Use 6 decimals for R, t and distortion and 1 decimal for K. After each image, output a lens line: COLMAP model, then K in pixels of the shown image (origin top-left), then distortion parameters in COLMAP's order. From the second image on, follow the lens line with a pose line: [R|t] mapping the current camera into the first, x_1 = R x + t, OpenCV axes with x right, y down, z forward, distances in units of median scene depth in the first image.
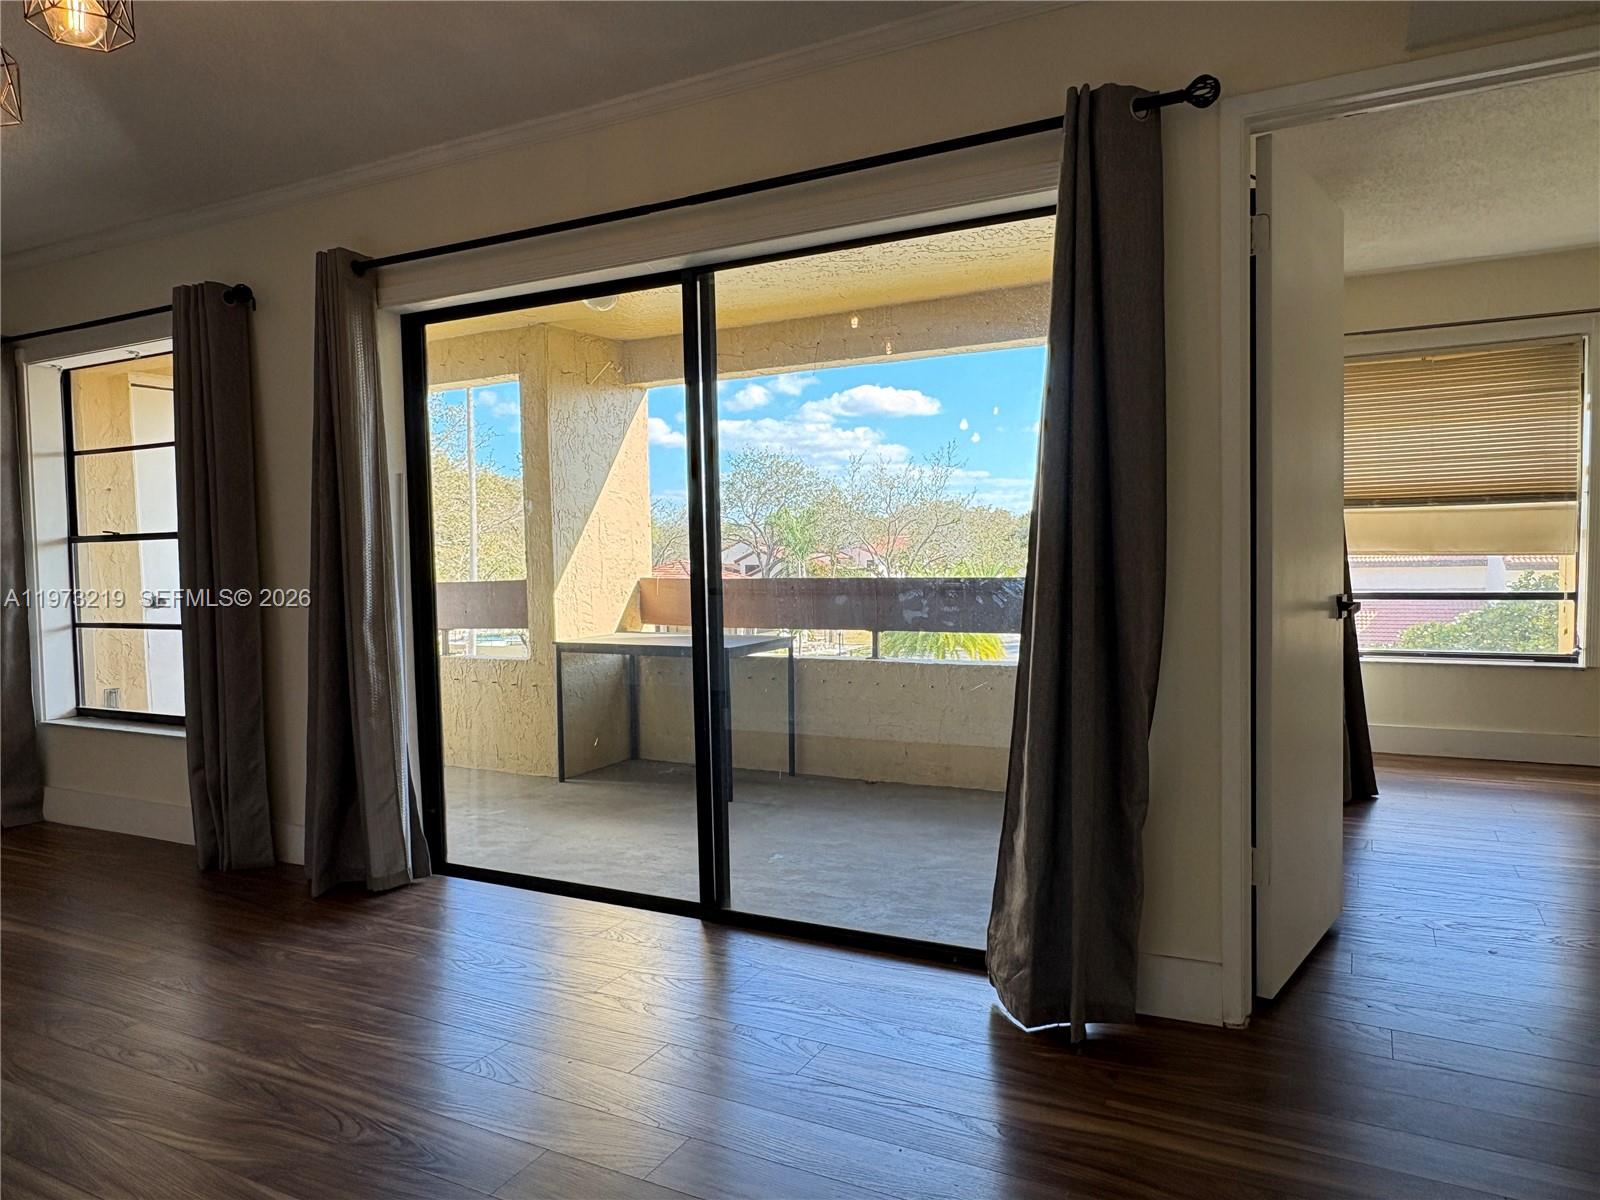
lens RADIAL K [[1067.6, 0, 801.1], [0, 1067.6, 602.4], [0, 0, 1]] dist [-0.009723, -0.003290]
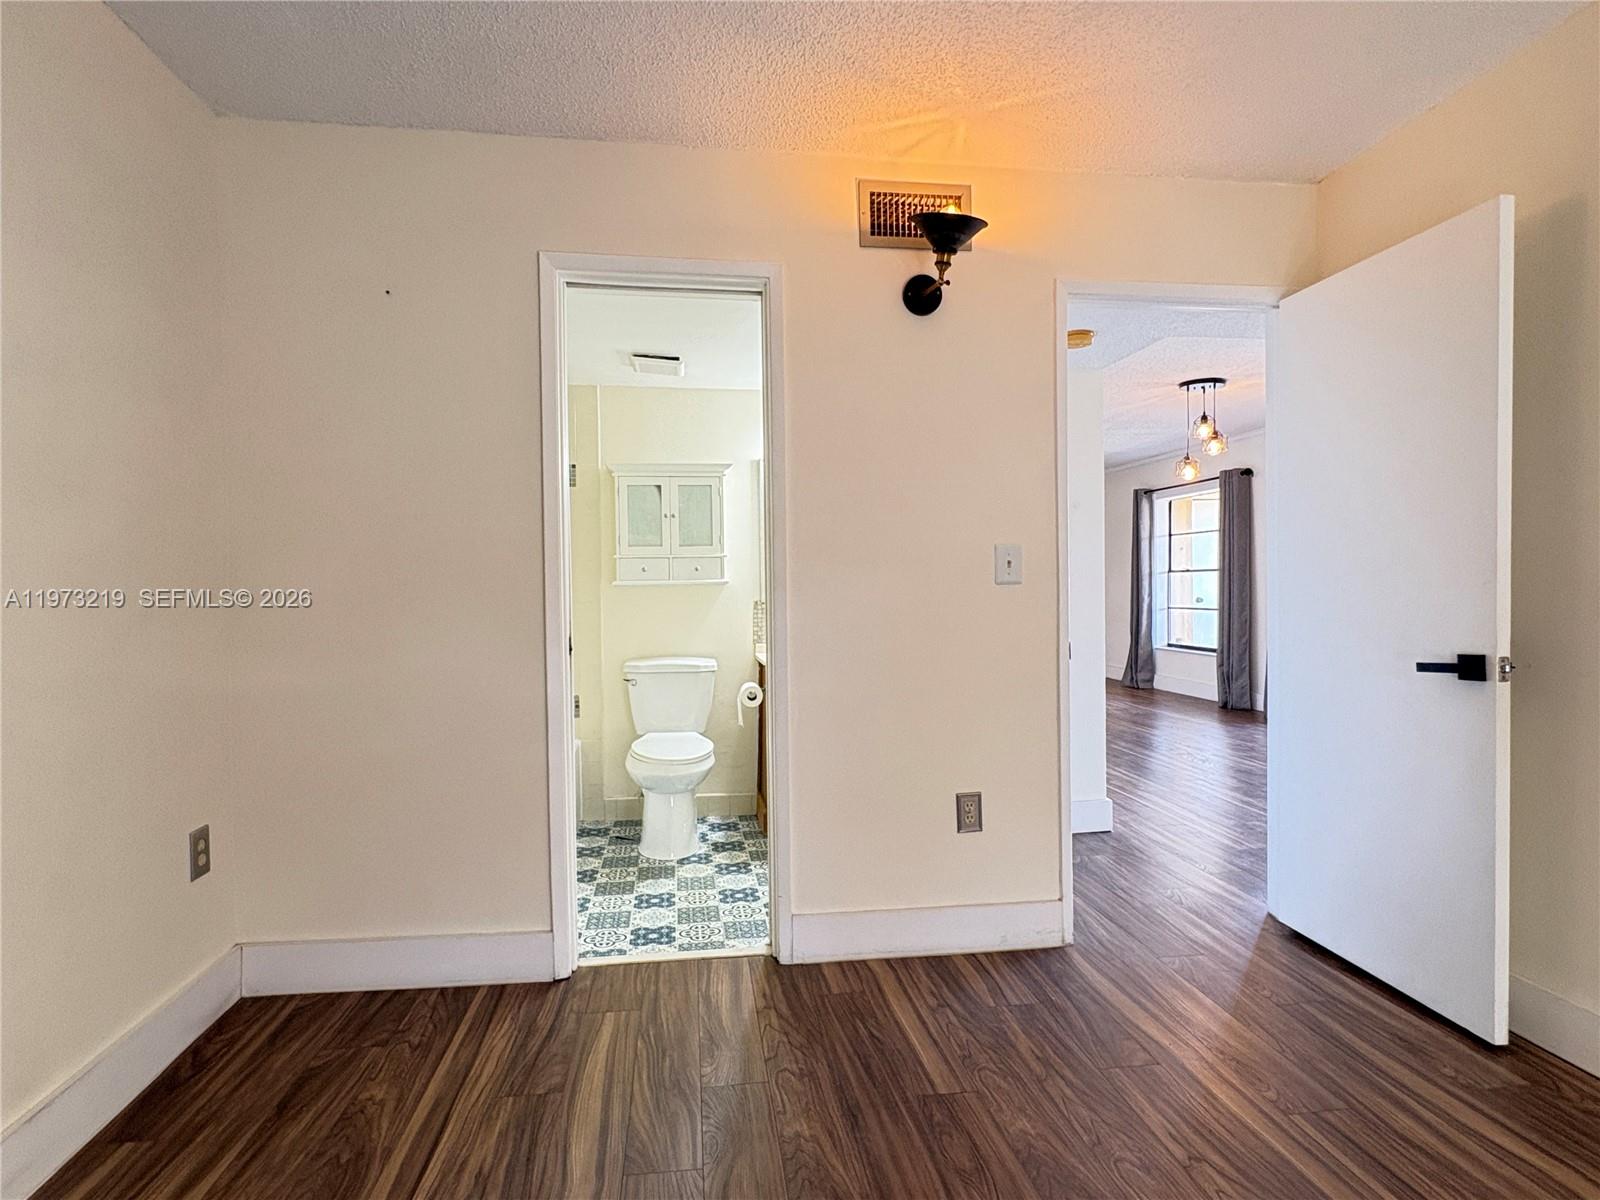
lens RADIAL K [[848.6, 0, 799.8], [0, 848.6, 600.6], [0, 0, 1]] dist [-0.004327, -0.000337]
pose [[0.580774, 0.026634, -0.813629, 0.435165], [-0.046387, 0.998923, -0.000412, 0.051577], [0.812742, 0.037981, 0.581384, -0.890664]]
